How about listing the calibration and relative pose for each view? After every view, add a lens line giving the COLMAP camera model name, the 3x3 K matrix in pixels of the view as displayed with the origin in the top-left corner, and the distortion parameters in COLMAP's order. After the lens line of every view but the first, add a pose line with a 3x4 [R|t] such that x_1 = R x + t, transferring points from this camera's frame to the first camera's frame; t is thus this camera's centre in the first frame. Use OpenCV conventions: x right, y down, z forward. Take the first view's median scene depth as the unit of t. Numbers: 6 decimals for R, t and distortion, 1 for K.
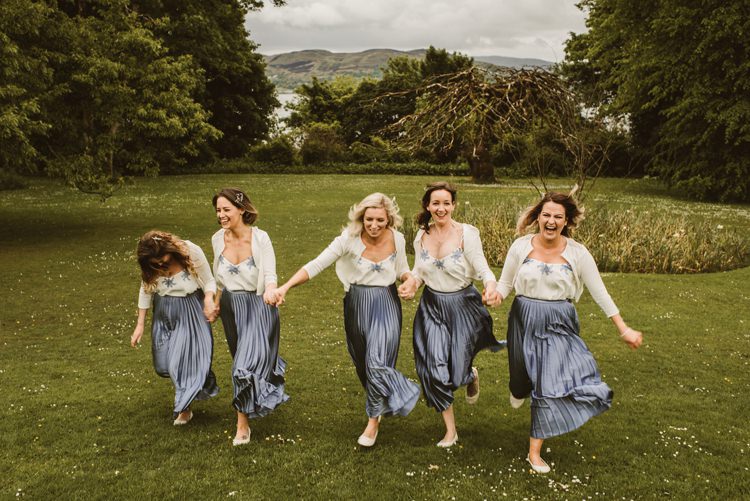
lens RADIAL K [[790.3, 0, 375.0], [0, 790.3, 250.5], [0, 0, 1]] dist [-0.014071, -0.009075]
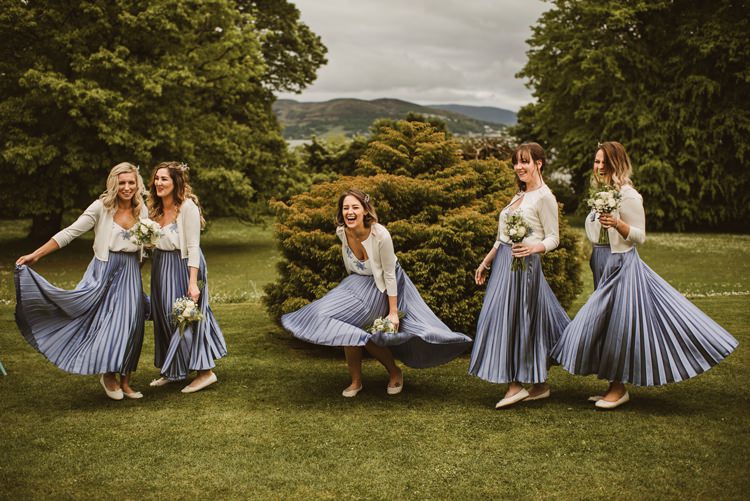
lens RADIAL K [[853.9, 0, 375.0], [0, 853.9, 250.5], [0, 0, 1]] dist [-0.084017, 0.306793]
pose [[0.997990, -0.007500, 0.062919, -0.067553], [0.011169, 0.998244, -0.058172, 0.032194], [-0.062373, 0.058757, 0.996322, -0.300712]]
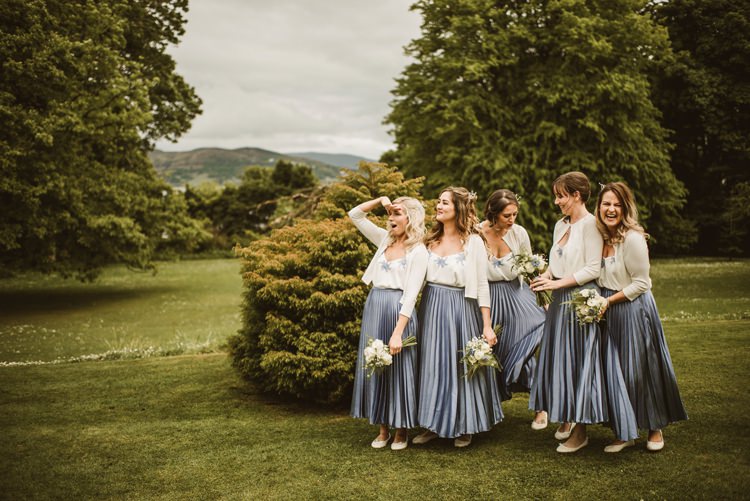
lens RADIAL K [[790.3, 0, 375.0], [0, 790.3, 250.5], [0, 0, 1]] dist [-0.014071, -0.009075]
pose [[0.970956, -0.035295, 0.236639, -0.087313], [0.060086, 0.993333, -0.098382, 0.028770], [-0.231589, 0.109744, 0.966604, -0.278306]]
